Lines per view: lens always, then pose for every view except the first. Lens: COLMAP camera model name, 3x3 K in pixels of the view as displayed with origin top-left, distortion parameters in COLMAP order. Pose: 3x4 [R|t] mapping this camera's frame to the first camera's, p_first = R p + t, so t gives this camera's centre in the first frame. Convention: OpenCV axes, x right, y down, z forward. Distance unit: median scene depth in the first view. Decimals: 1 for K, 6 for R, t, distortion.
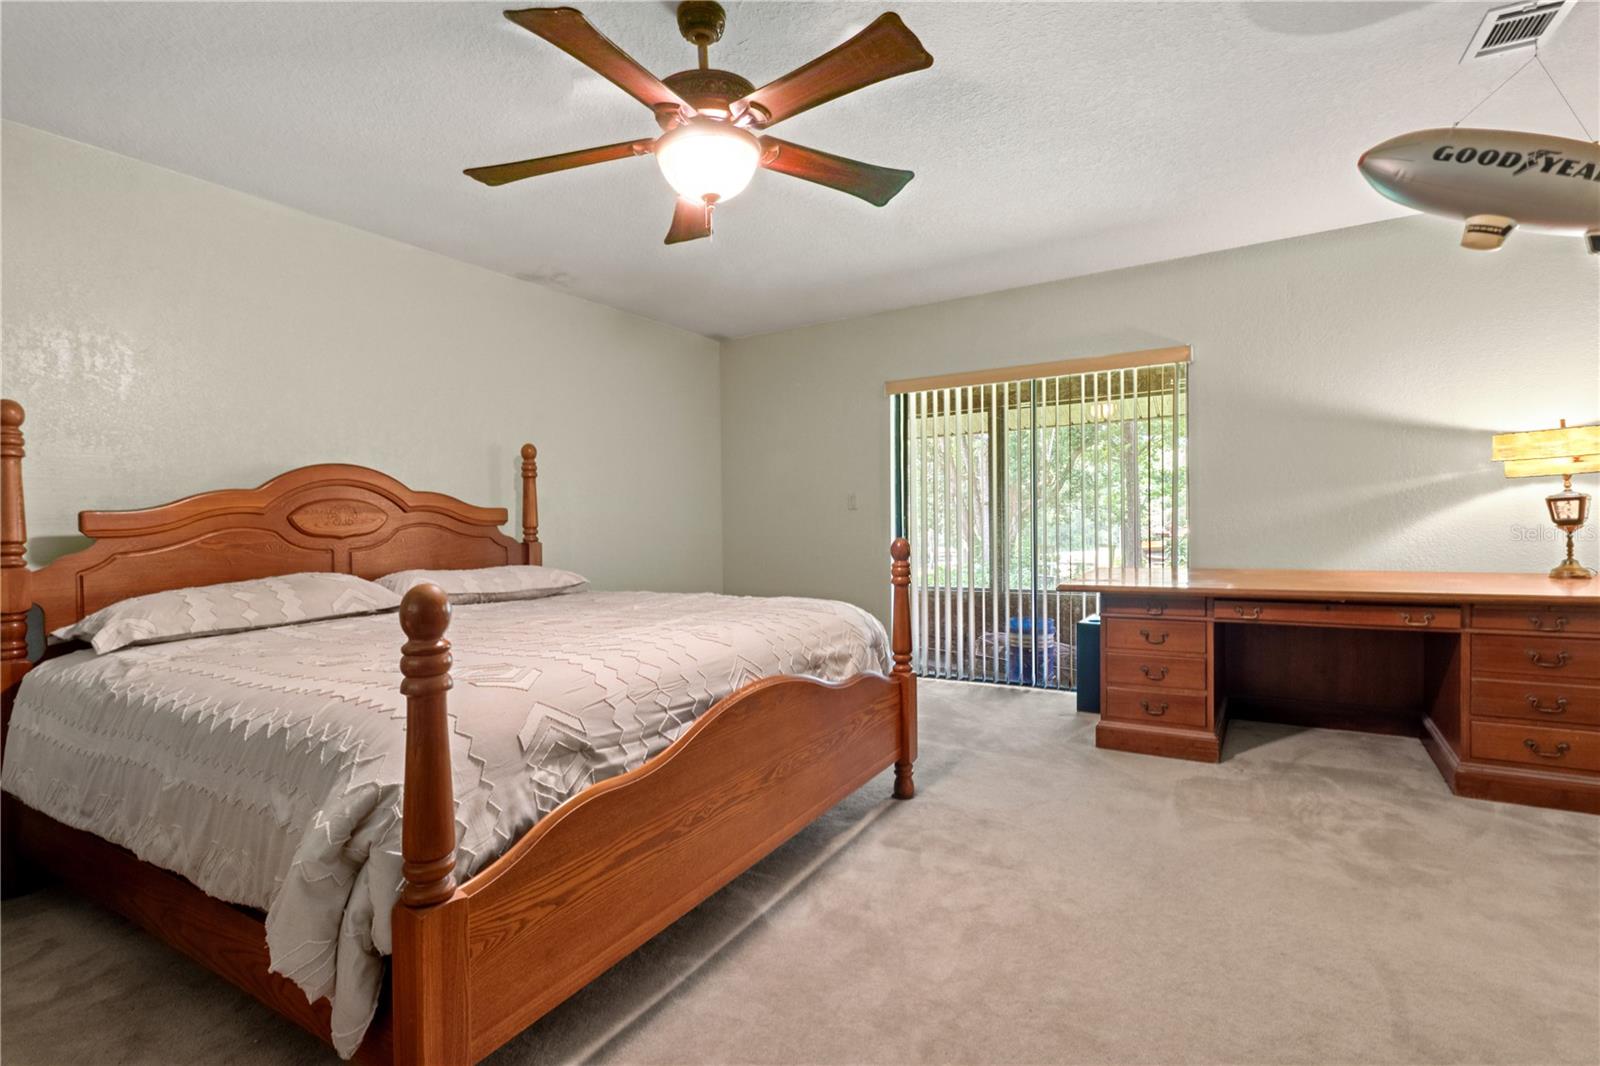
lens RADIAL K [[738.3, 0, 800.0], [0, 738.3, 533.0], [0, 0, 1]] dist [0.006282, 0.000441]
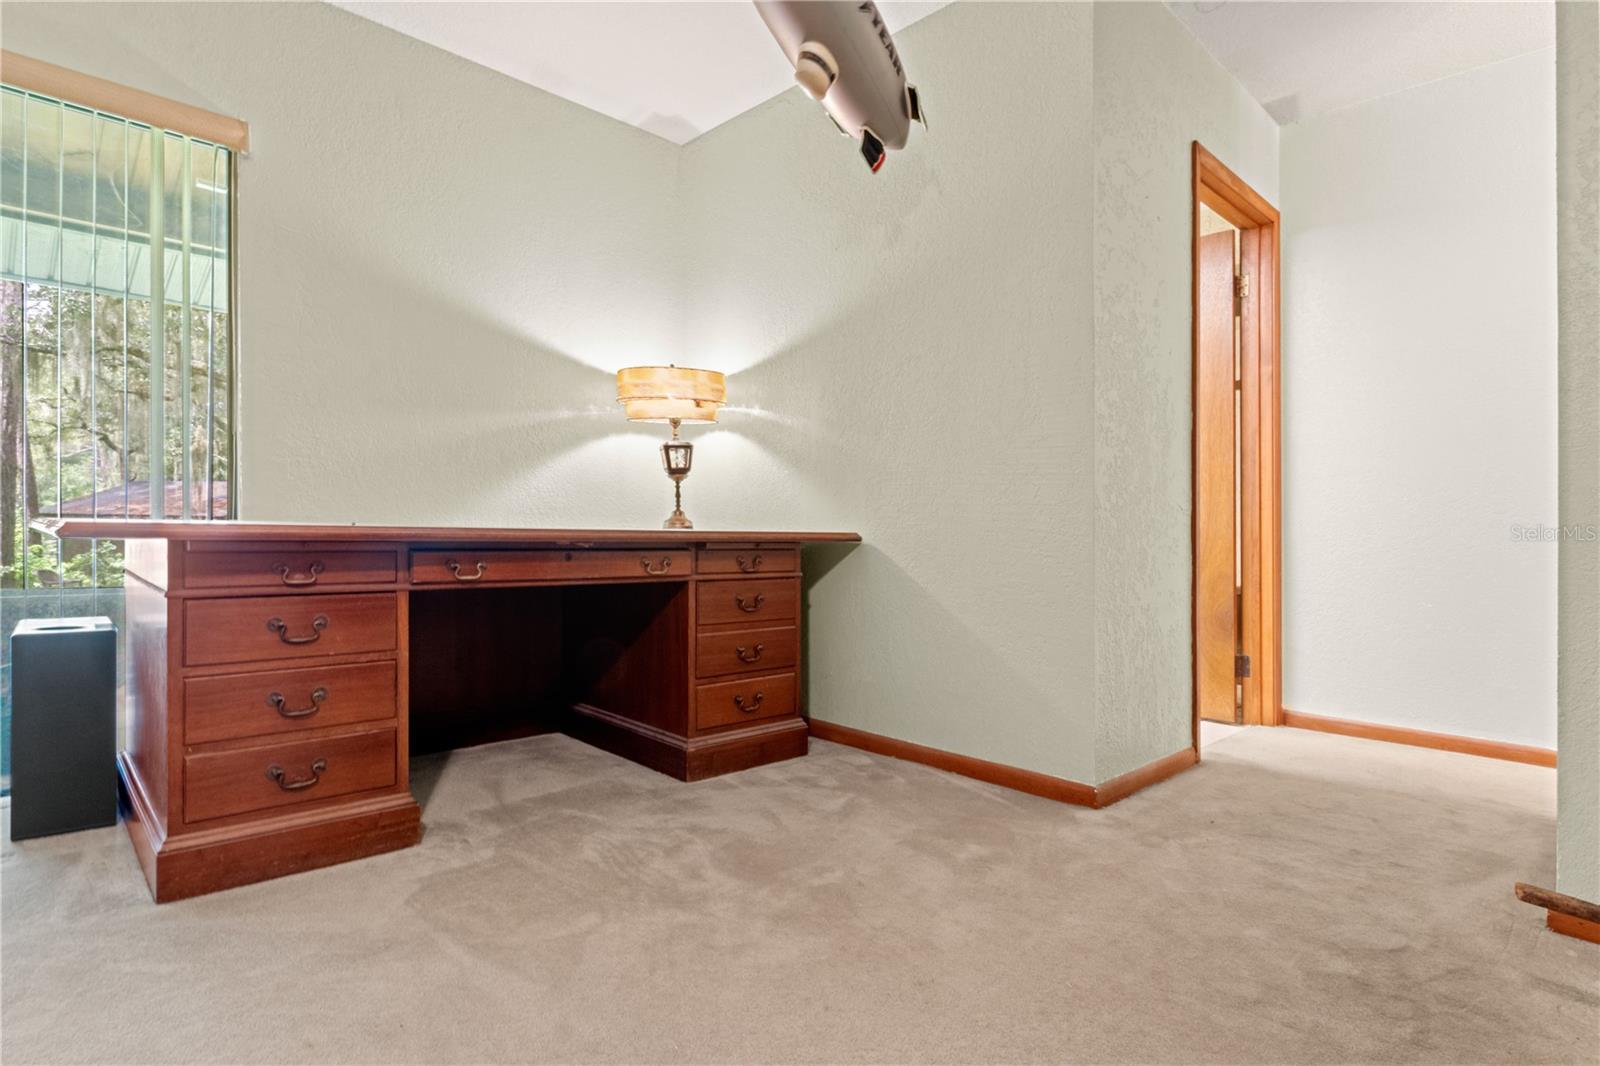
lens RADIAL K [[839.6, 0, 801.6], [0, 839.6, 555.0], [0, 0, 1]] dist [-0.000610, -0.000128]
pose [[0.249672, 0.005798, 0.968313, 0.026505], [-0.006170, 0.999971, -0.004397, 0.097987], [-0.968311, -0.004877, 0.249701, 0.580043]]
